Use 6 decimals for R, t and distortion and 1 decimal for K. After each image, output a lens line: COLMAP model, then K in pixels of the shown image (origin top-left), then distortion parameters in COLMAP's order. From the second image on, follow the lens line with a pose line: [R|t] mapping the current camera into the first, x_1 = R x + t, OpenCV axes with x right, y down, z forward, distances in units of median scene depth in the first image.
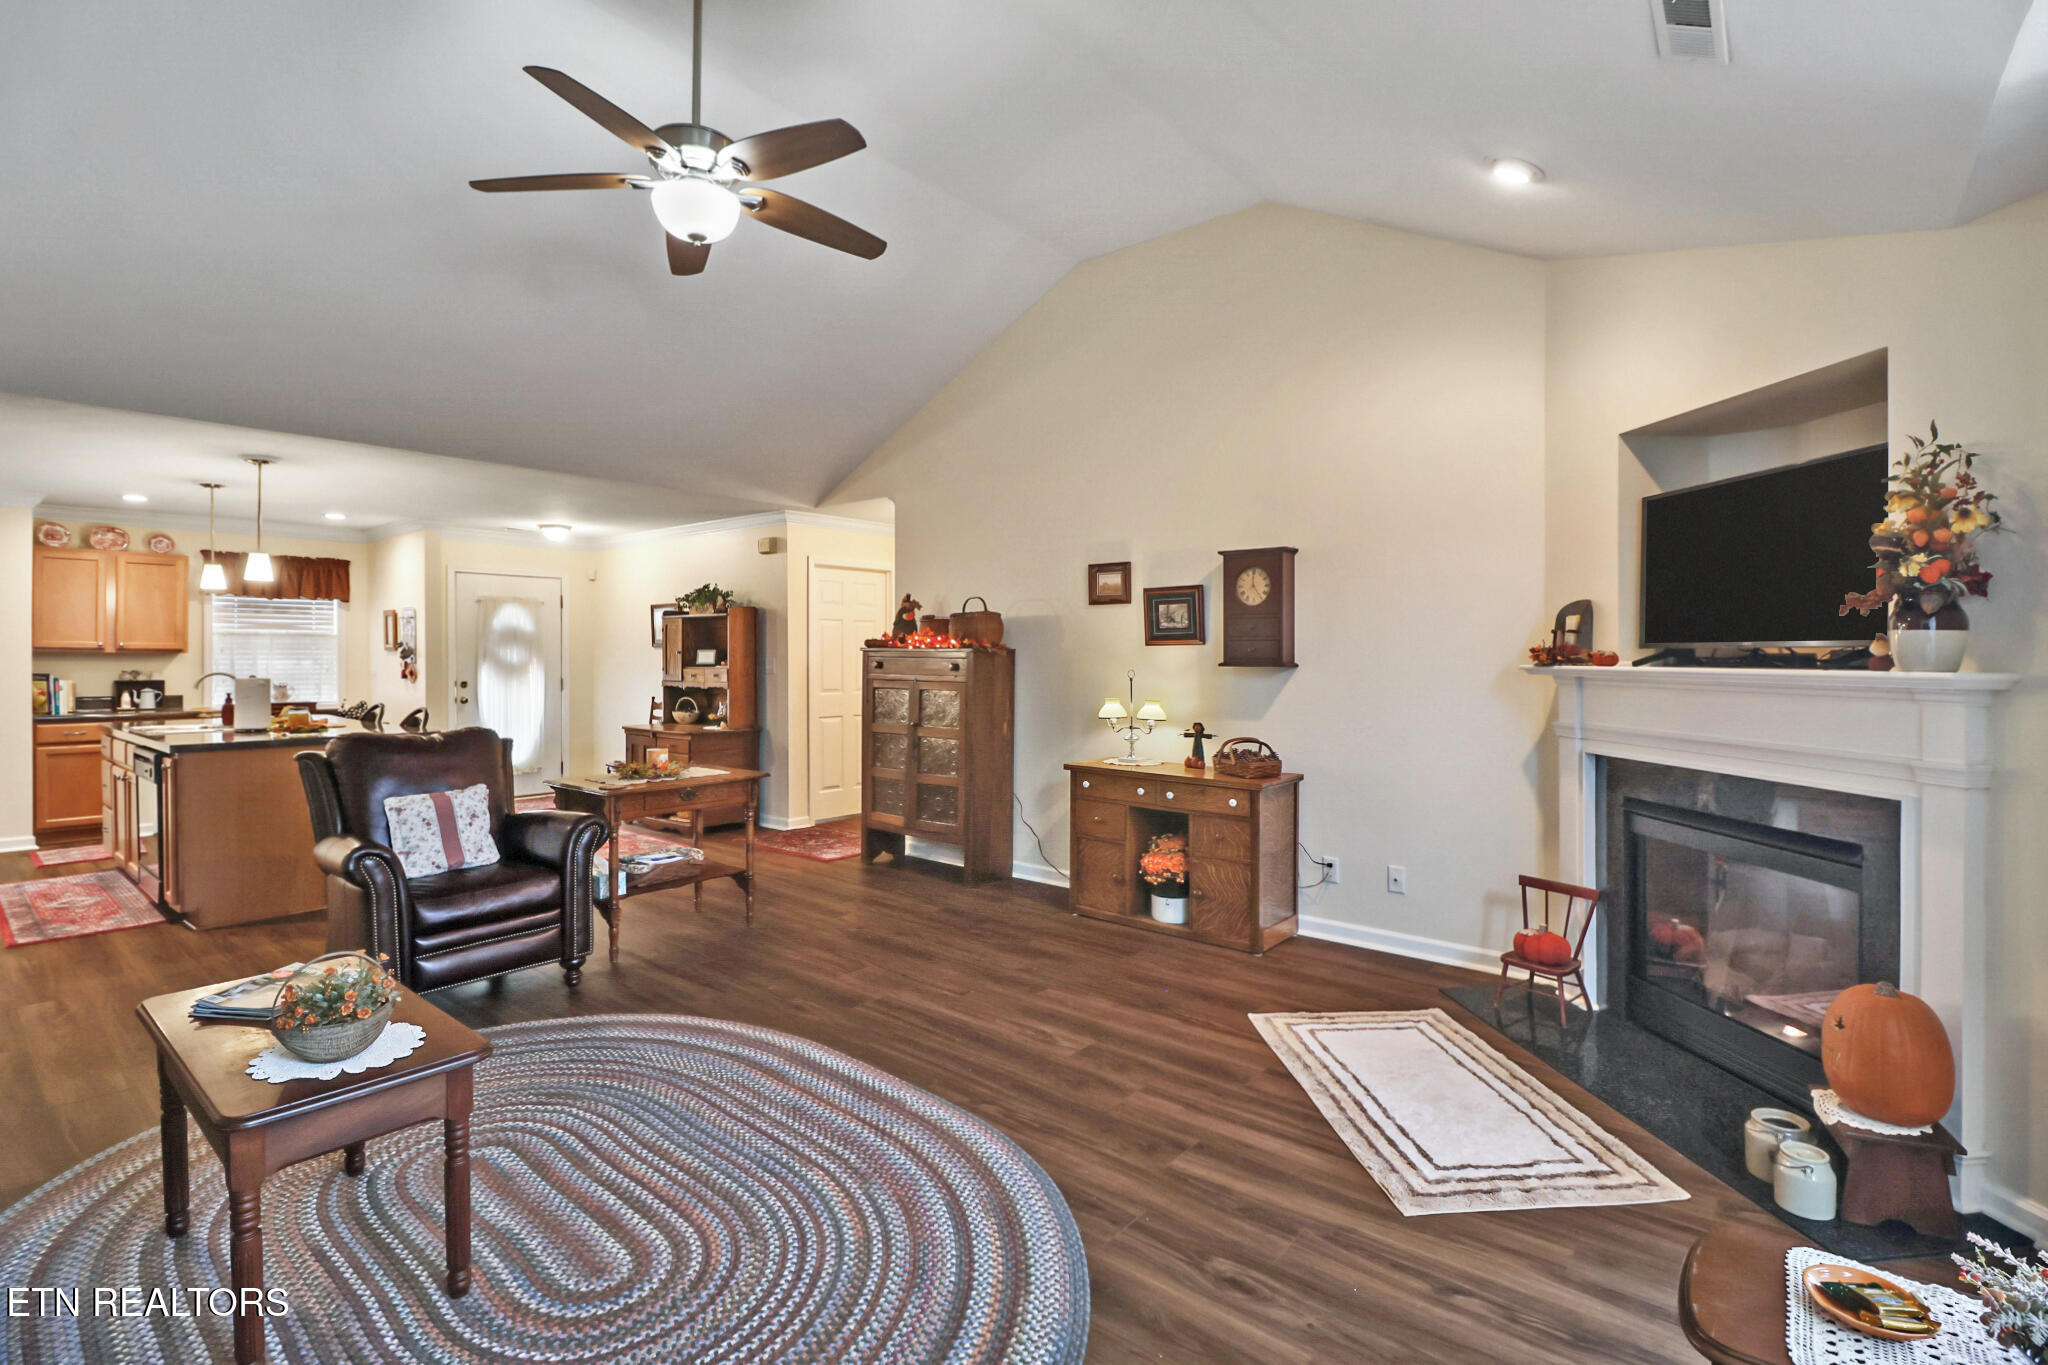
lens RADIAL K [[945.6, 0, 1034.3], [0, 945.6, 660.3], [0, 0, 1]] dist [-0.009099, -0.007789]
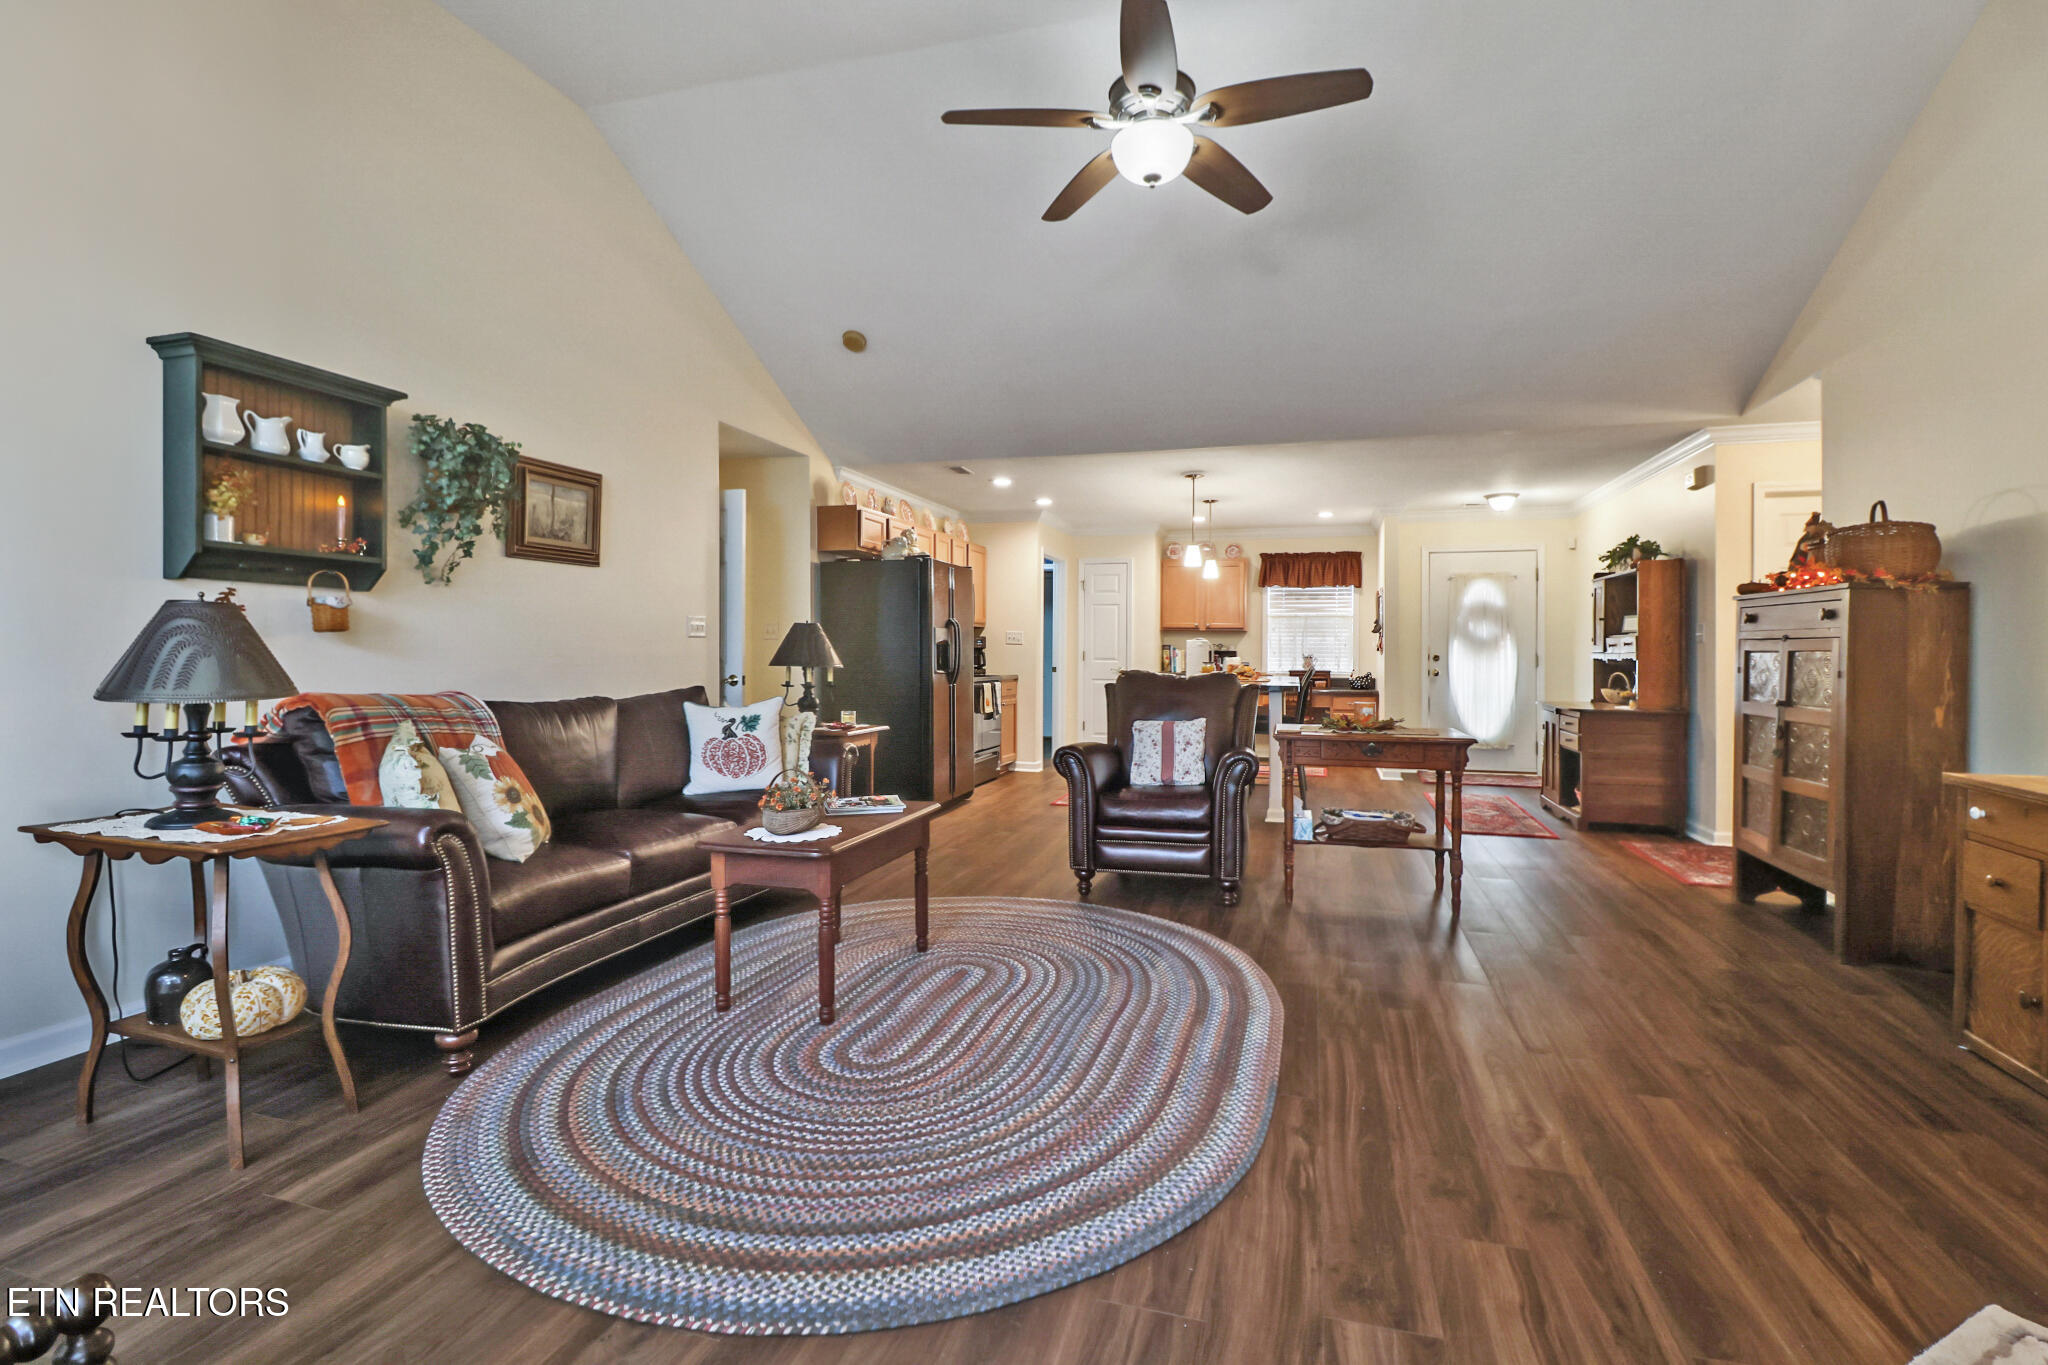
lens RADIAL K [[945.6, 0, 1035.2], [0, 945.6, 661.4], [0, 0, 1]] dist [-0.009099, -0.007789]
pose [[0.392191, 0.009997, -0.919829, 0.295232], [-0.010635, 0.999923, 0.006333, 0.041583], [0.919822, 0.007298, 0.392268, 0.259636]]
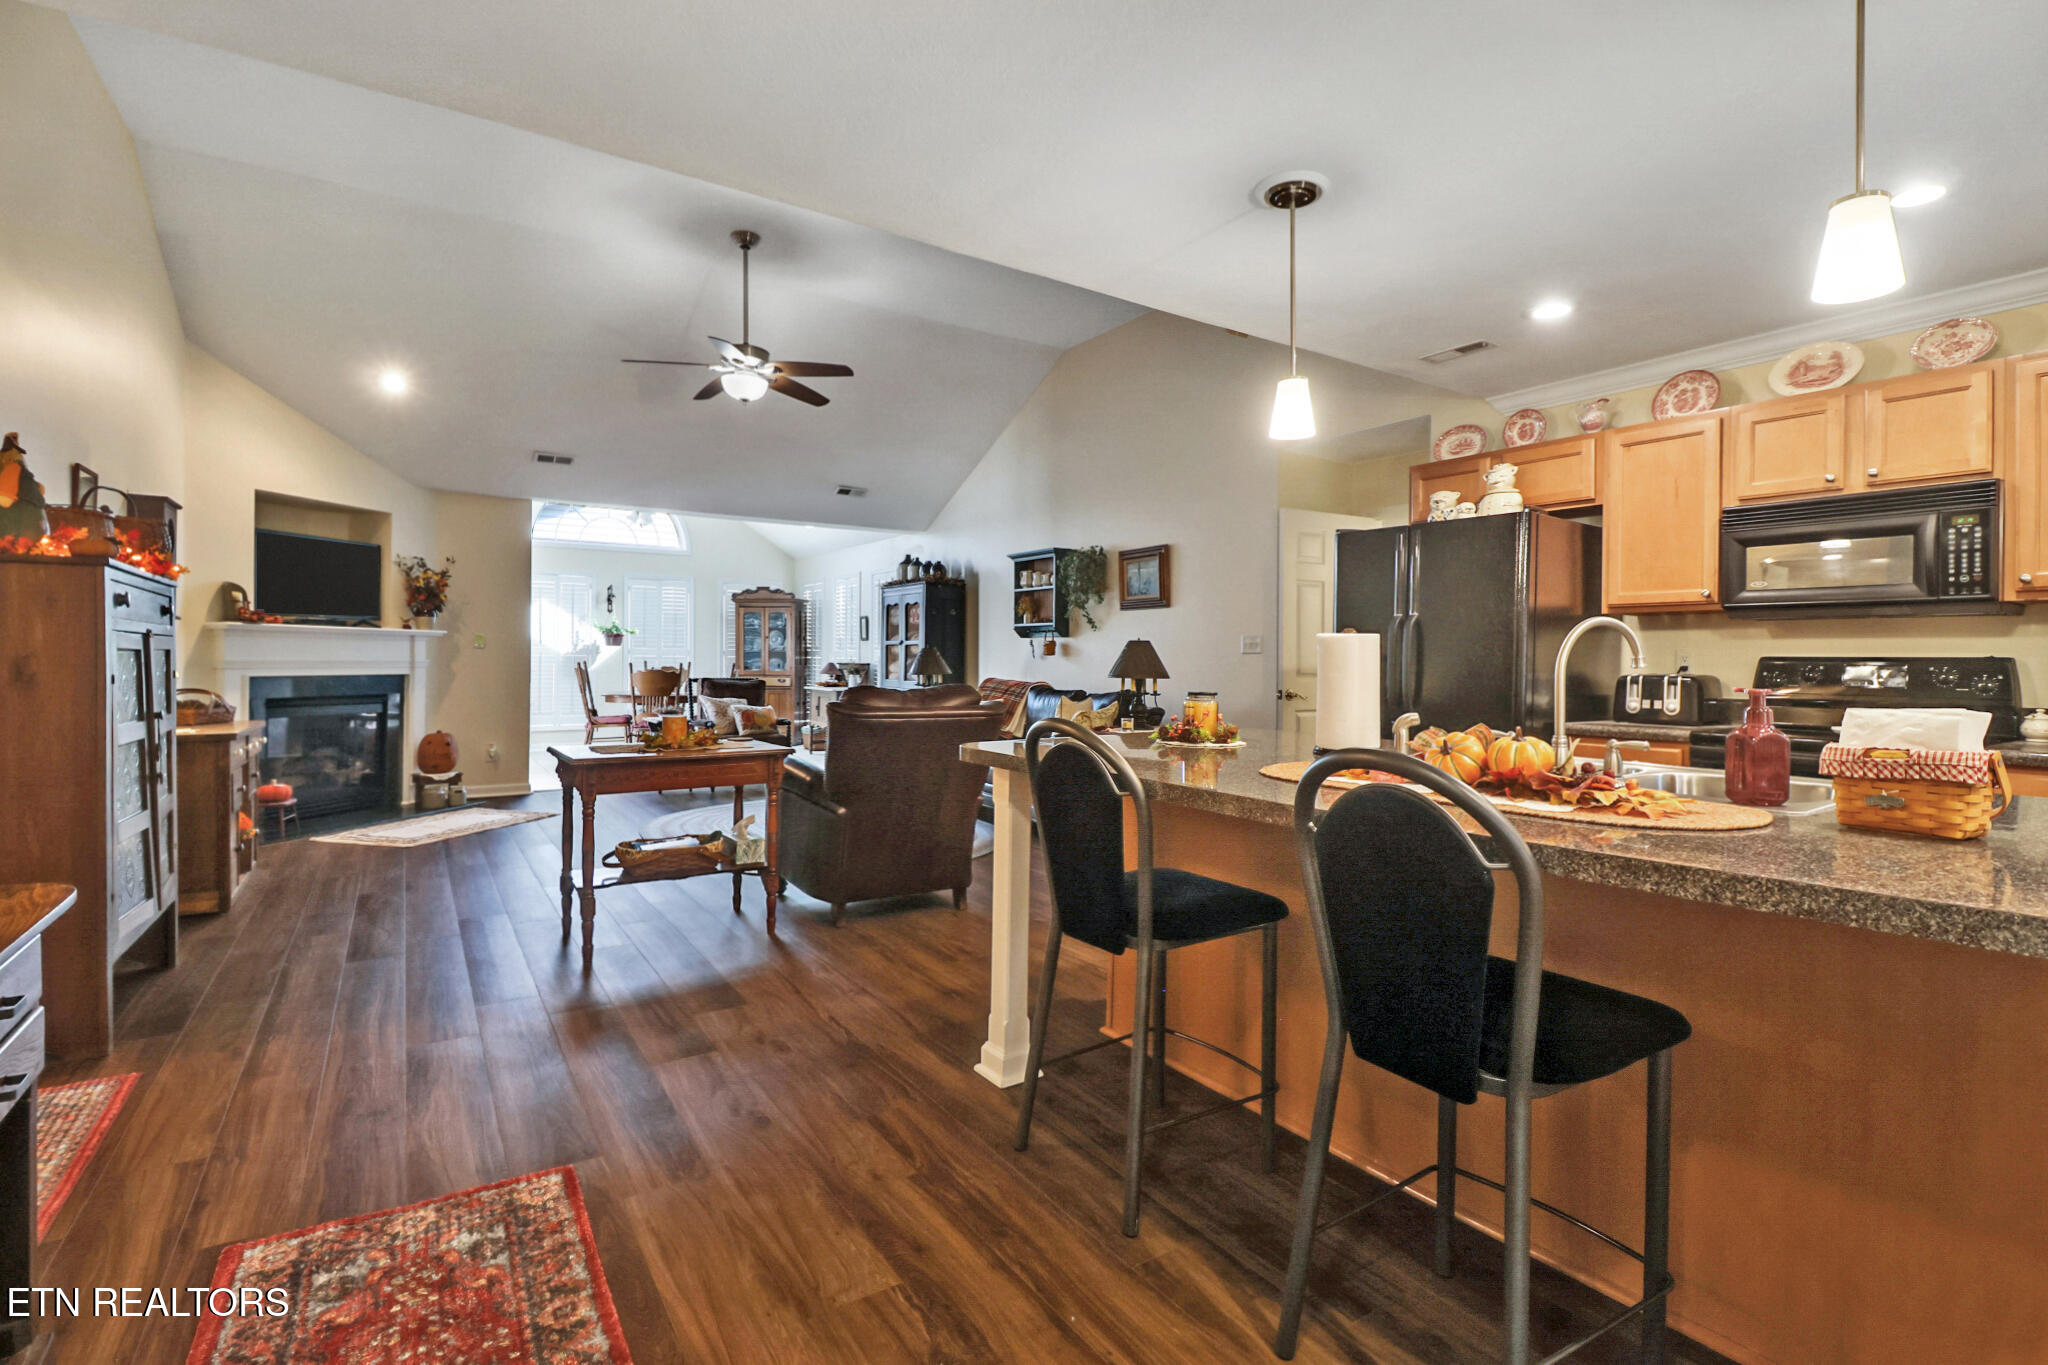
lens RADIAL K [[945.6, 0, 1034.2], [0, 945.6, 653.8], [0, 0, 1]] dist [-0.009099, -0.007789]
pose [[-0.955987, -0.010024, 0.293239, -0.803428], [-0.010557, 0.999944, -0.000235, 0.029715], [-0.293221, -0.003320, -0.956039, 1.437927]]
